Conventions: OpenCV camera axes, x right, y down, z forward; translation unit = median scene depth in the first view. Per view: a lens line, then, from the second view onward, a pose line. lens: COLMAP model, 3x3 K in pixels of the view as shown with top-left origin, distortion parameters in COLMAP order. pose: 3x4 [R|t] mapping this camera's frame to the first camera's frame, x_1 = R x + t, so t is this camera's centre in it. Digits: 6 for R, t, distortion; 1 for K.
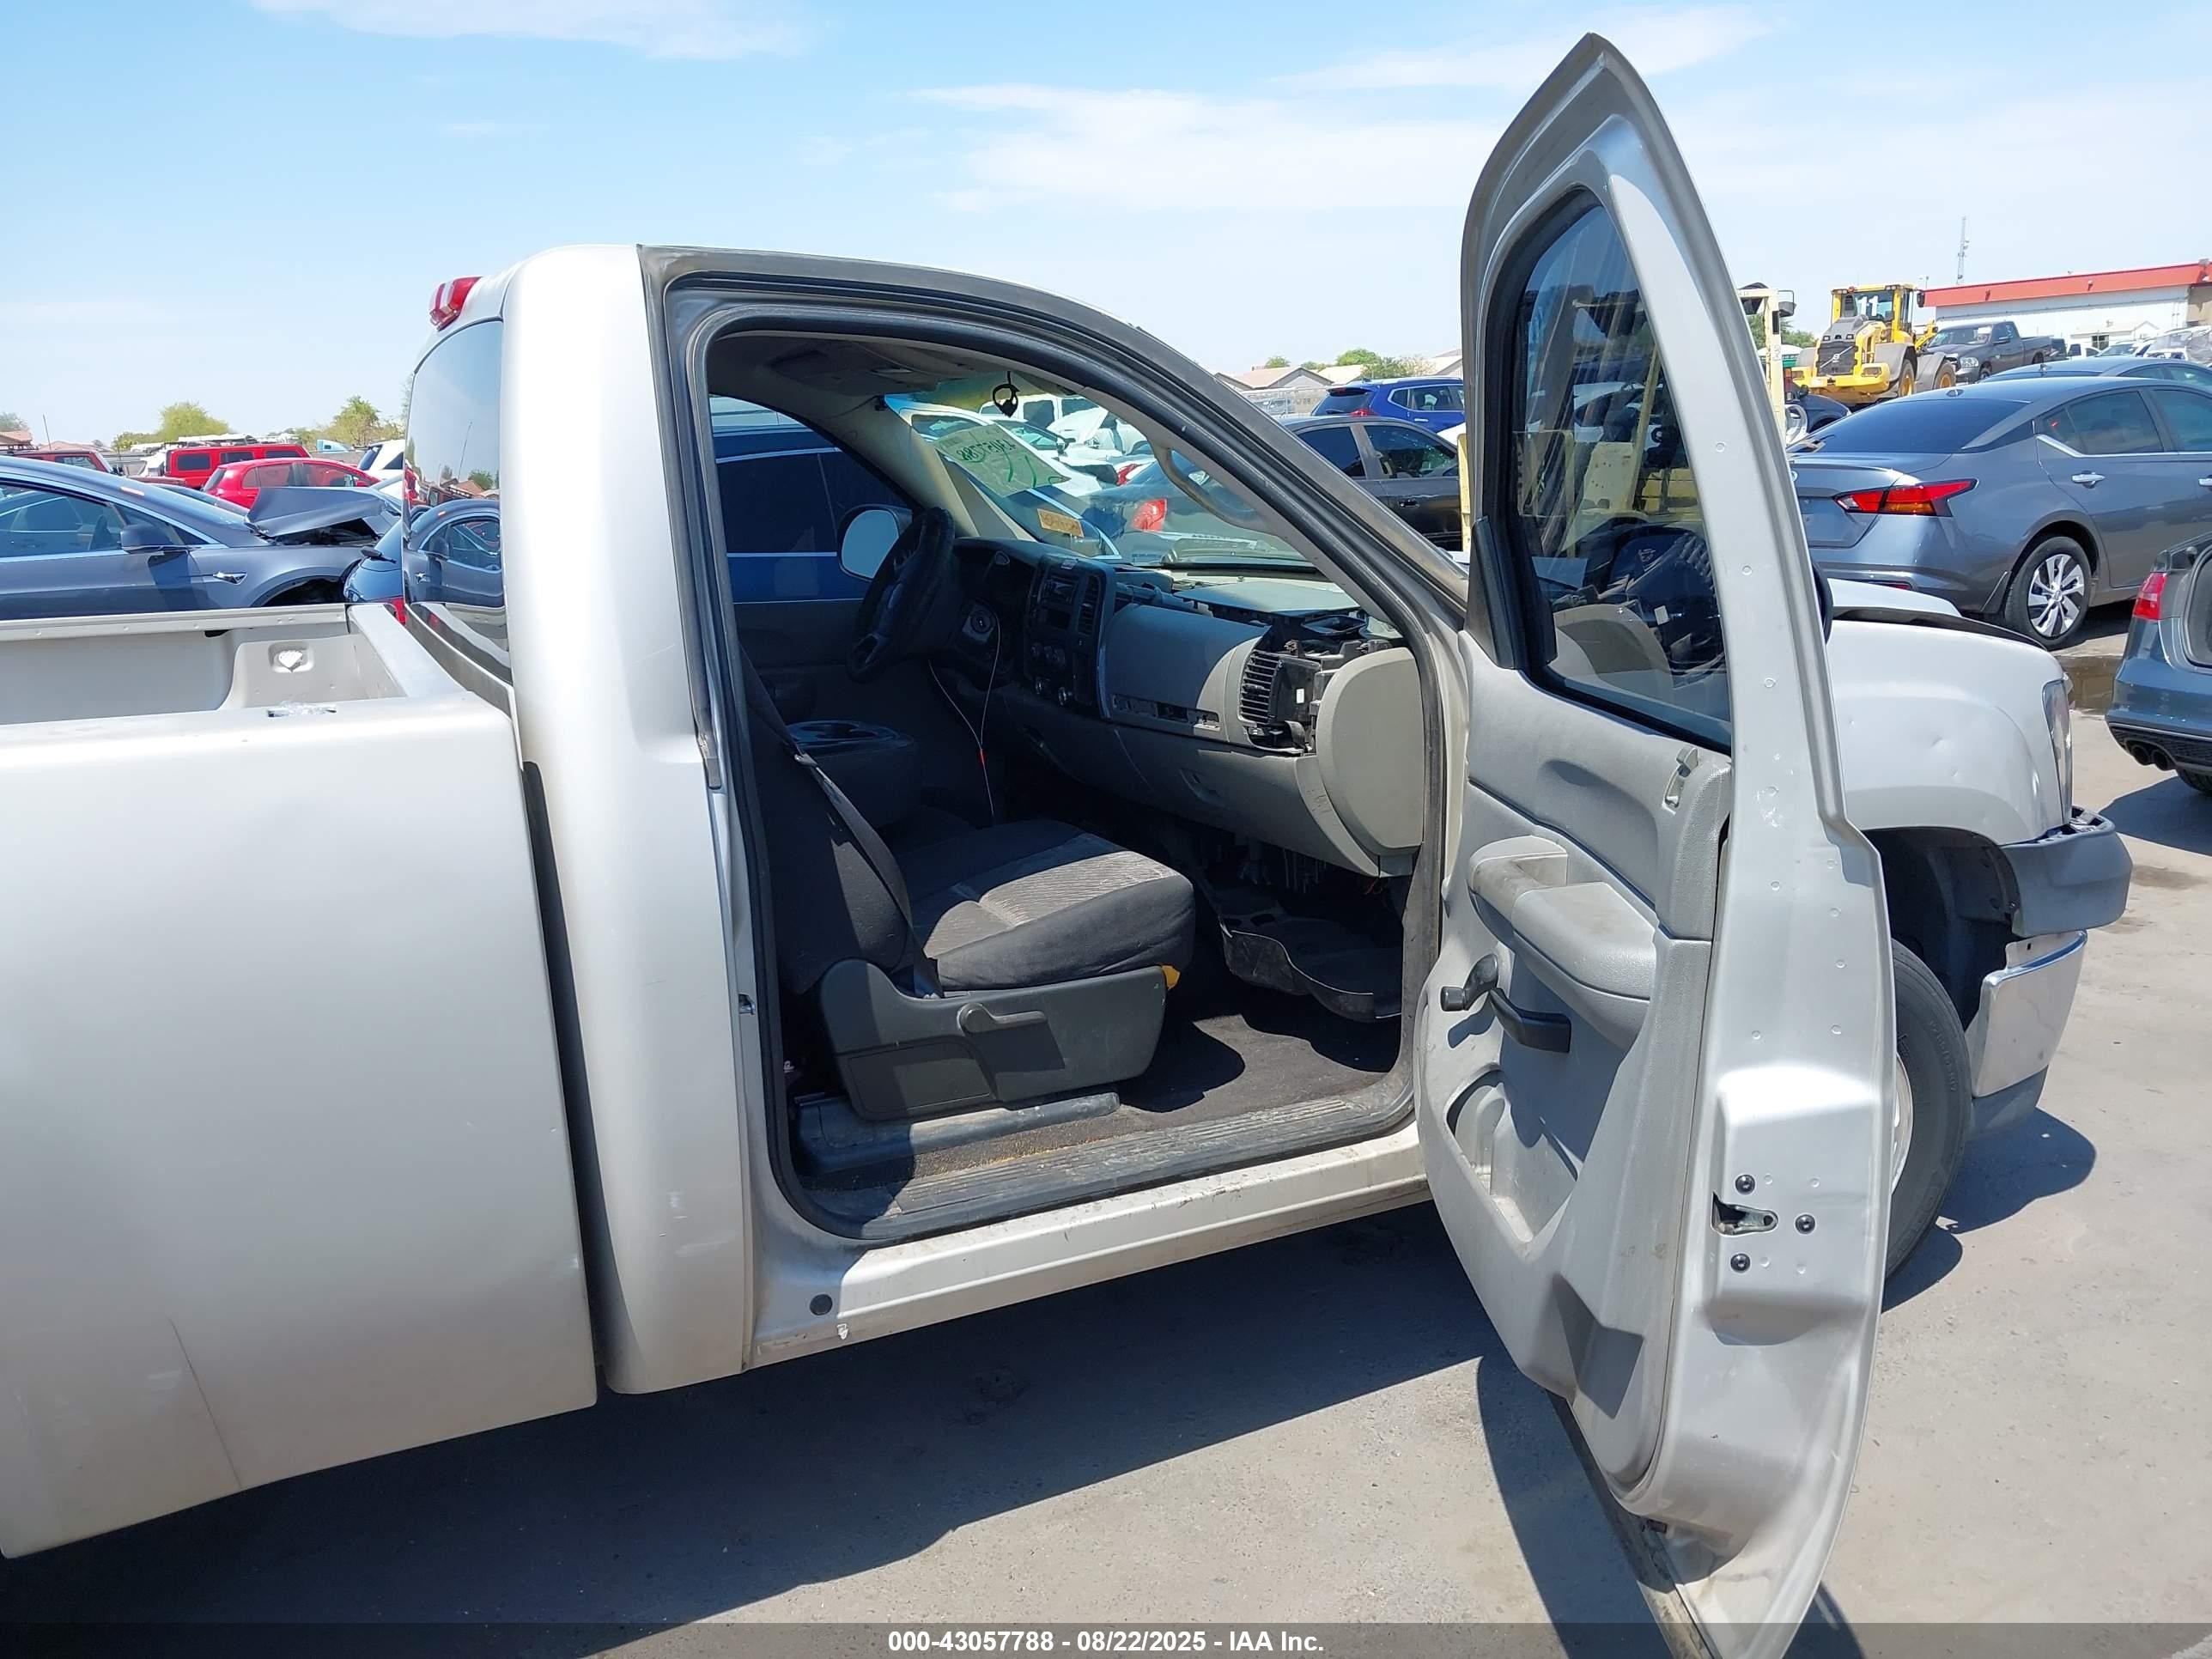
lens RADIAL K [[1813.2, 0, 1110.9], [0, 1813.2, 835.4], [0, 0, 1]] dist [0.004804, -0.007604]
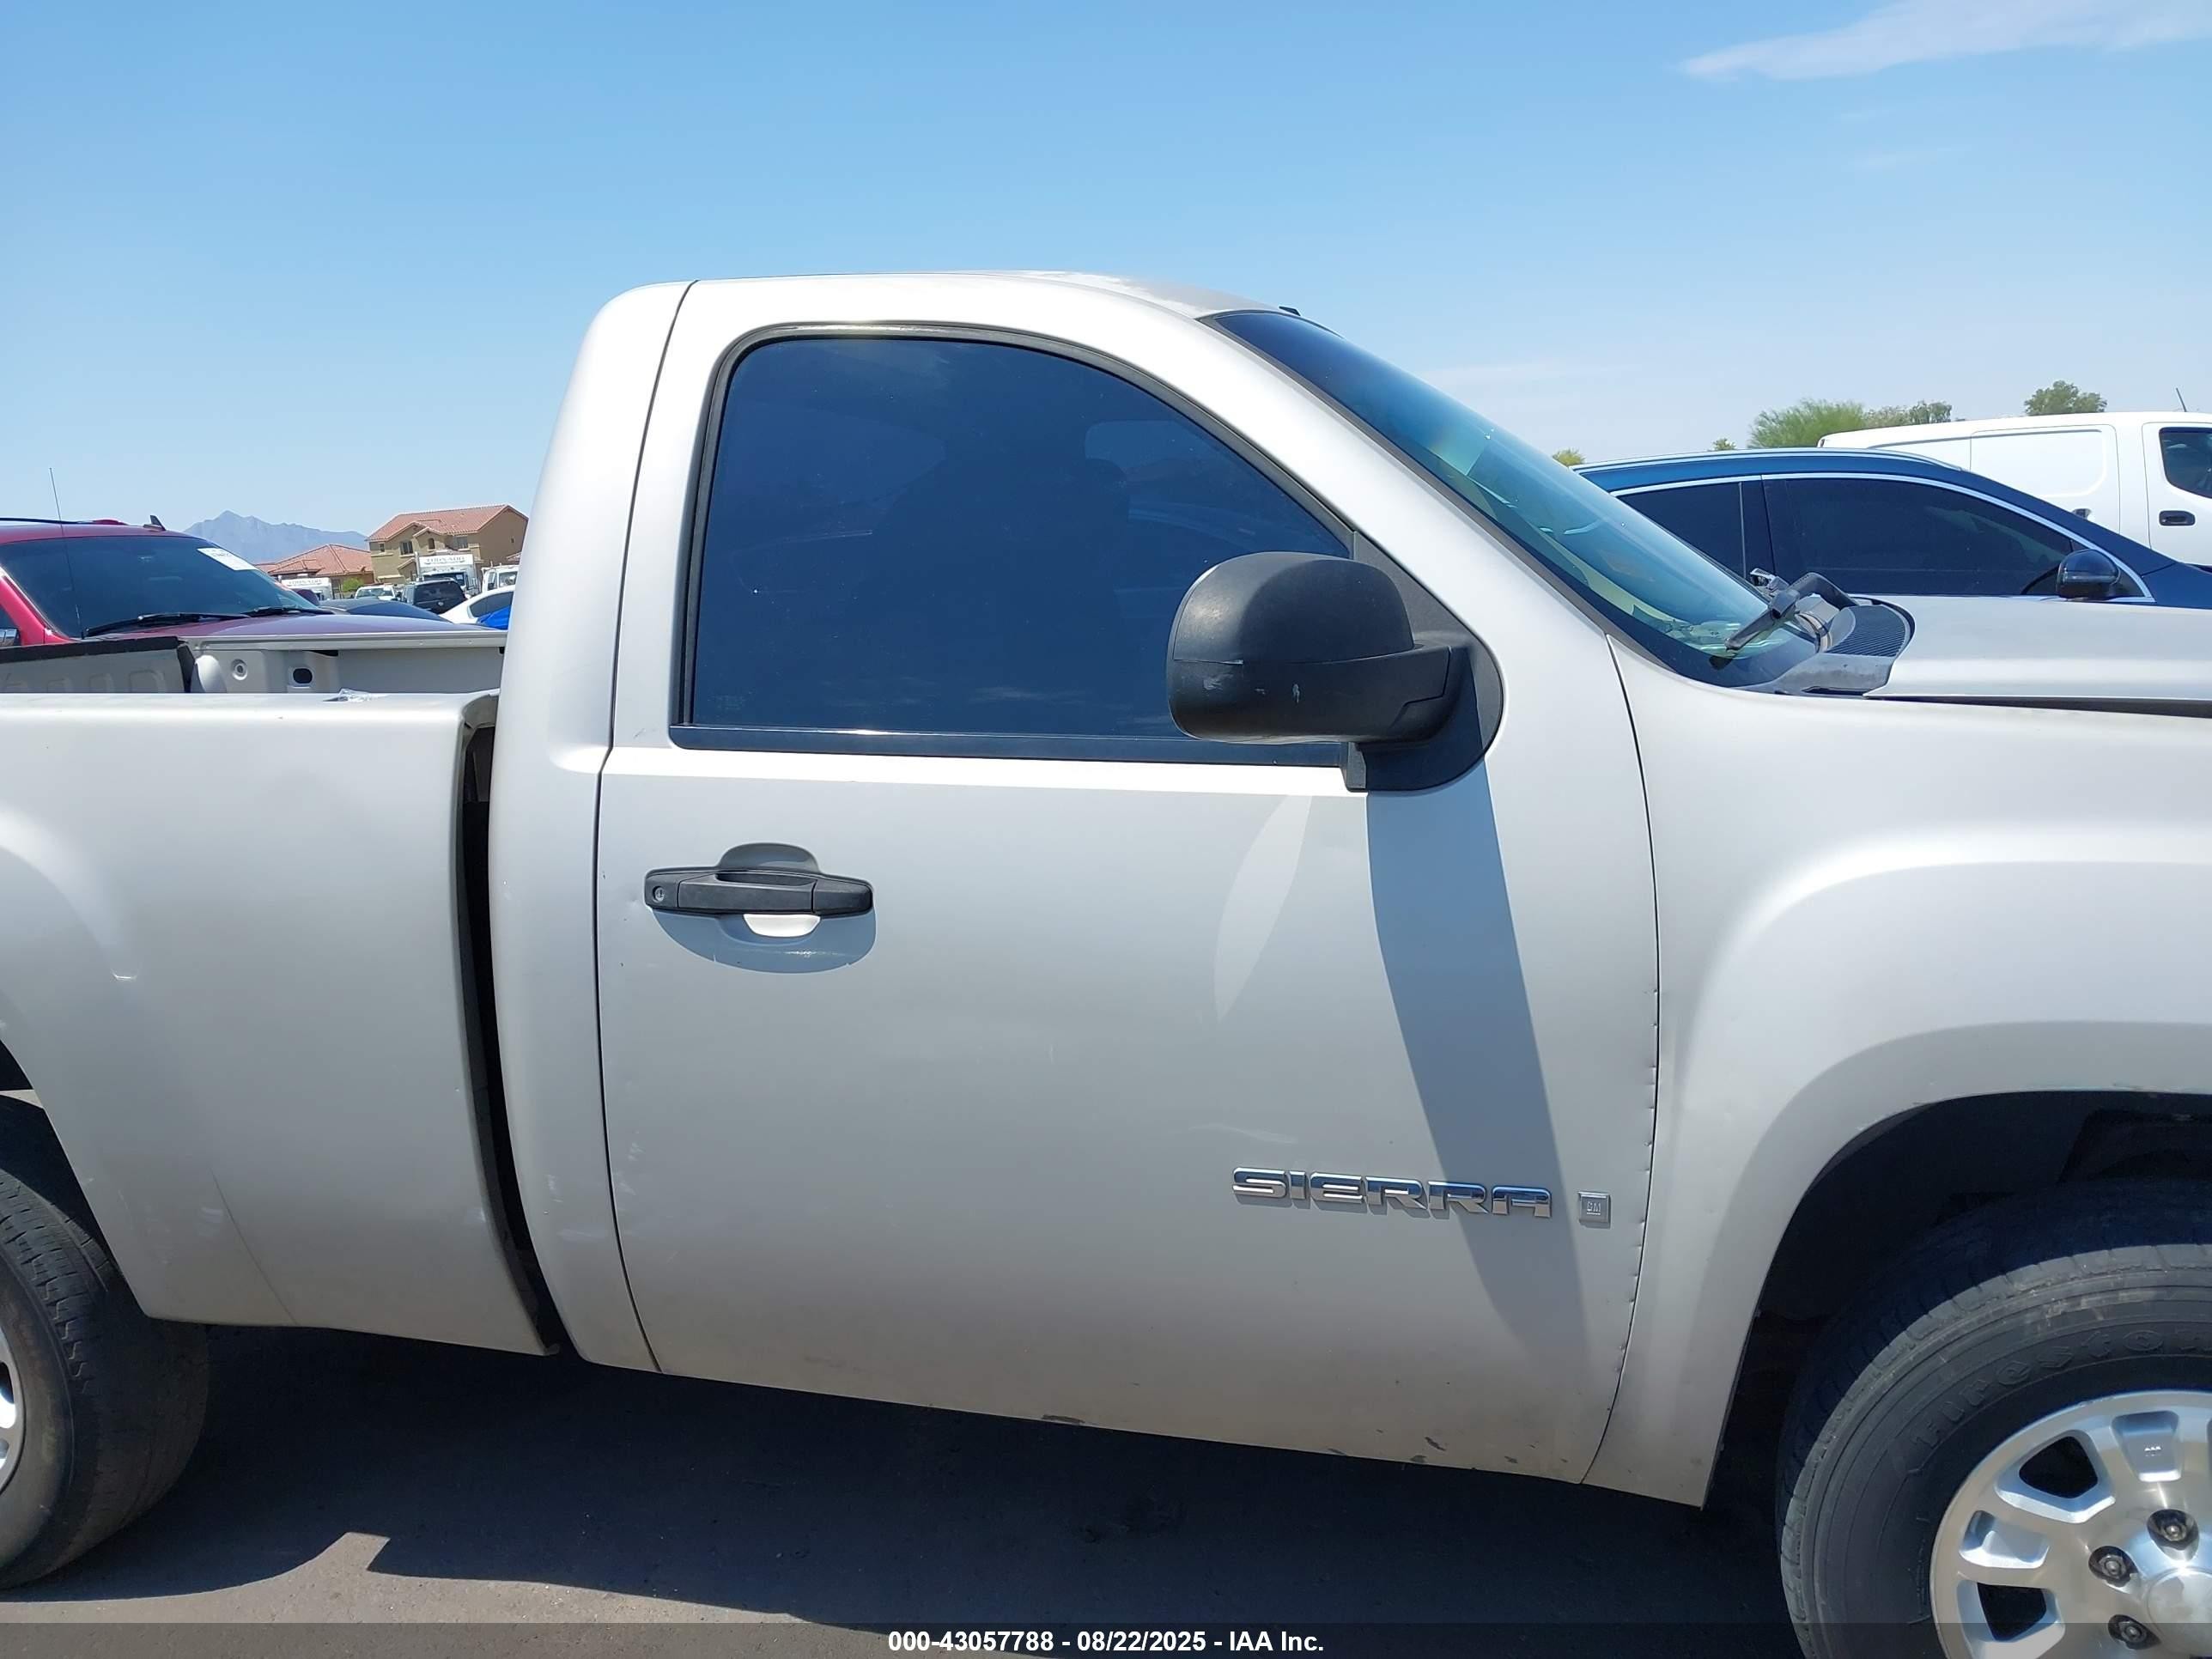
lens RADIAL K [[1831.9, 0, 1071.9], [0, 1831.9, 828.9], [0, 0, 1]] dist [-0.000119, 0.003321]
pose [[0.730374, 0.130360, -0.670492, 0.731132], [-0.146378, 0.988686, 0.032773, -0.101810], [0.667178, 0.074209, 0.741192, 0.376836]]
